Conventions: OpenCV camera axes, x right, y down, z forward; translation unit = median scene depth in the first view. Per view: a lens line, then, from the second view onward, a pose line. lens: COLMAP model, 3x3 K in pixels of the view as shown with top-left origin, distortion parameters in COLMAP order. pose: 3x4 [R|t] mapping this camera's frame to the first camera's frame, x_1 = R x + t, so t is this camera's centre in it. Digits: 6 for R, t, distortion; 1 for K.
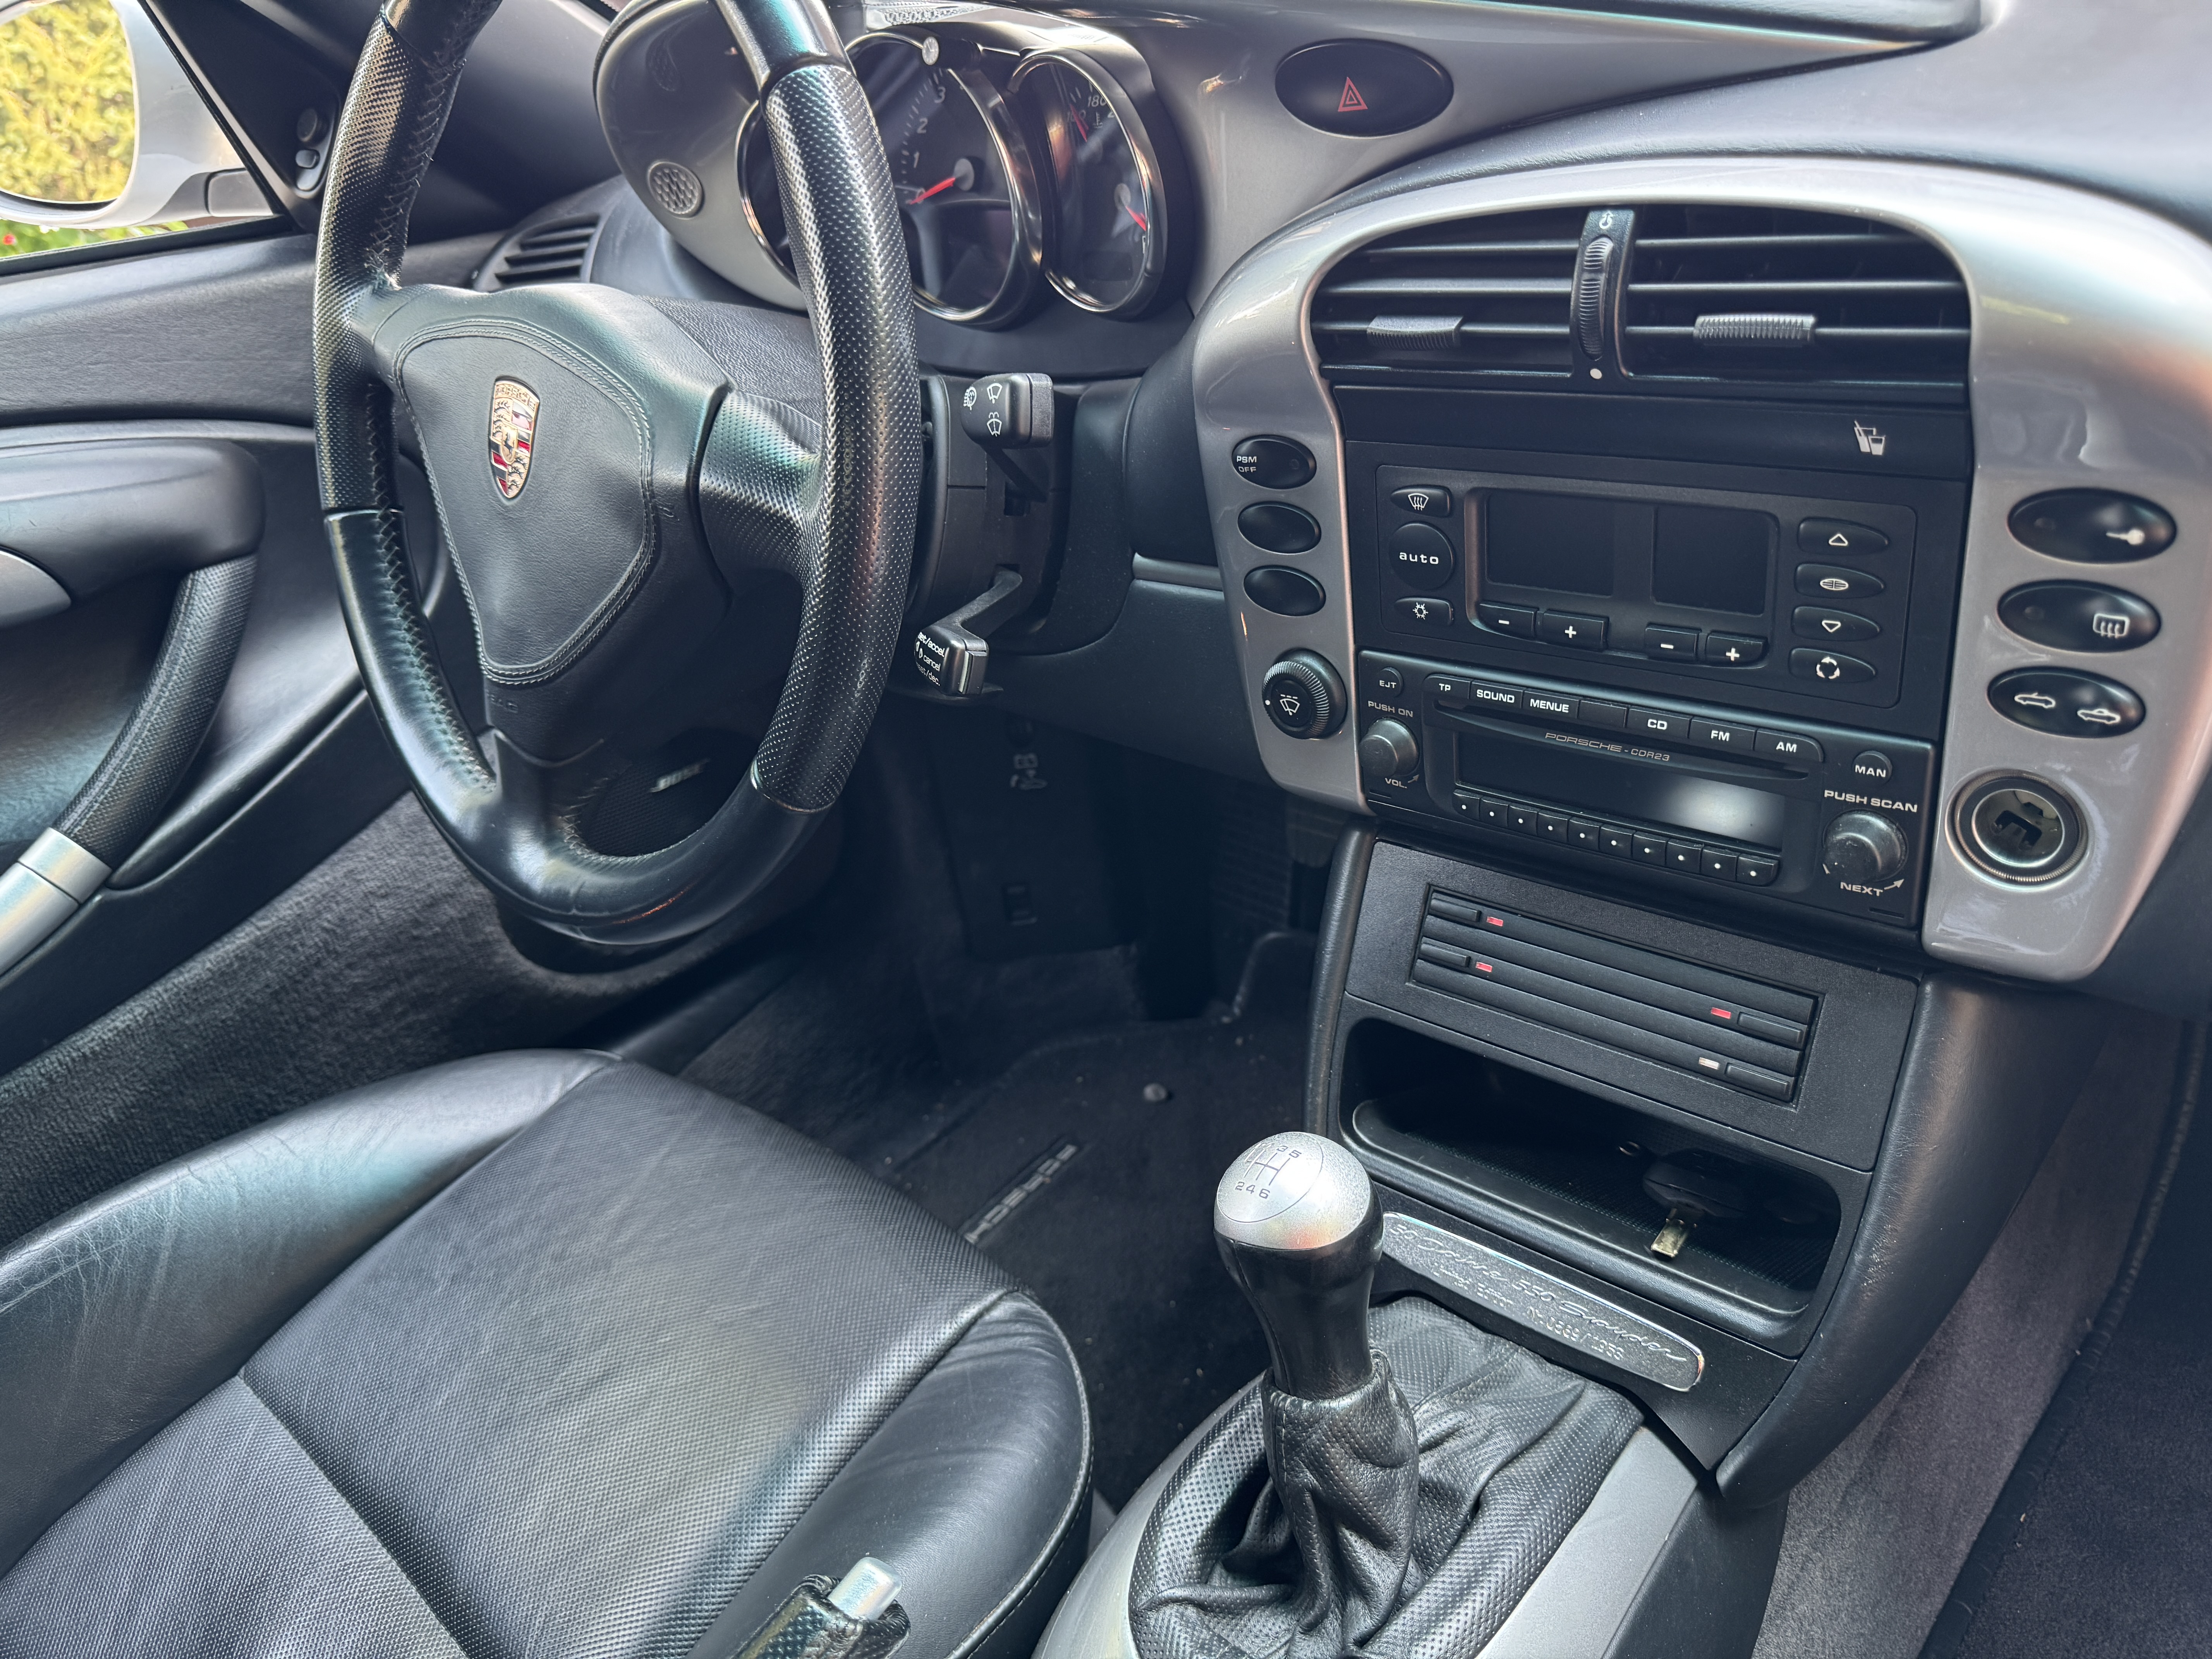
lens RADIAL K [[1542.7, 0, 1106.0], [0, 1542.7, 829.5], [0, 0, 1]] dist [-0.000653, -0.010061]
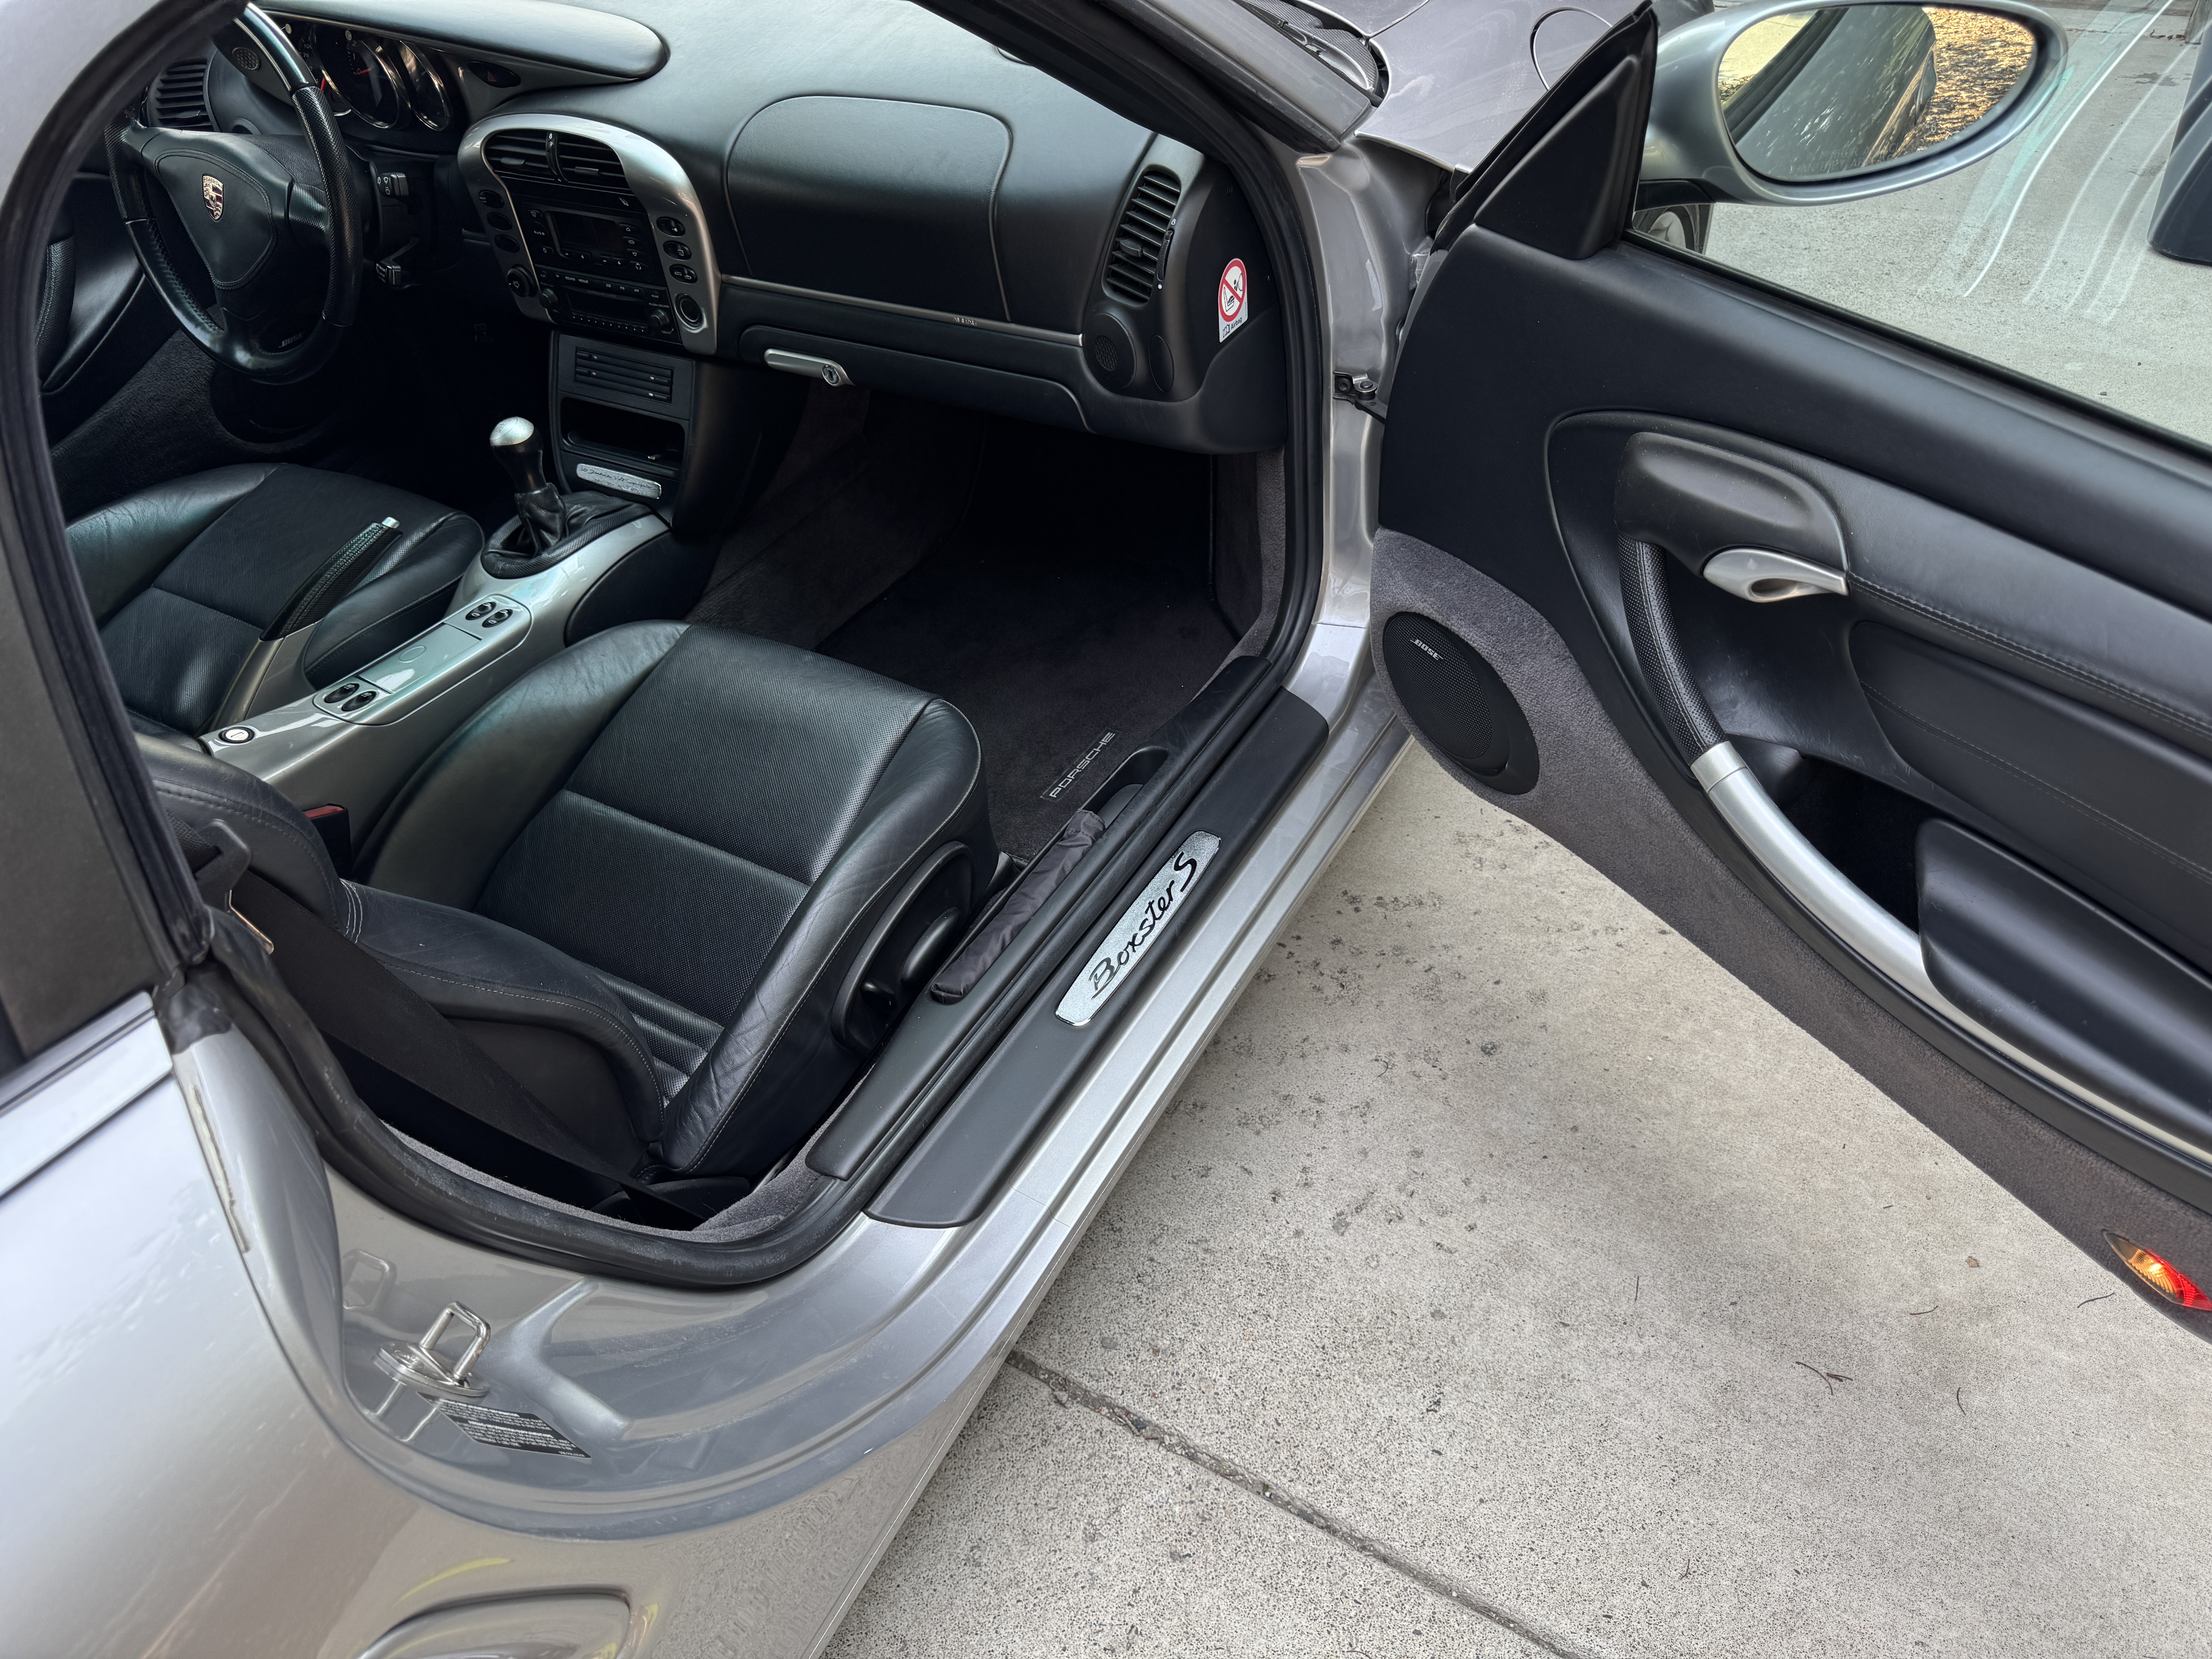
lens RADIAL K [[1542.7, 0, 1106.0], [0, 1542.7, 829.5], [0, 0, 1]] dist [-0.000653, -0.010061]
pose [[0.977046, -0.102935, 0.186510, 0.570057], [0.054814, 0.967510, 0.246821, 0.263315], [-0.205857, -0.230932, 0.950943, -2.293530]]
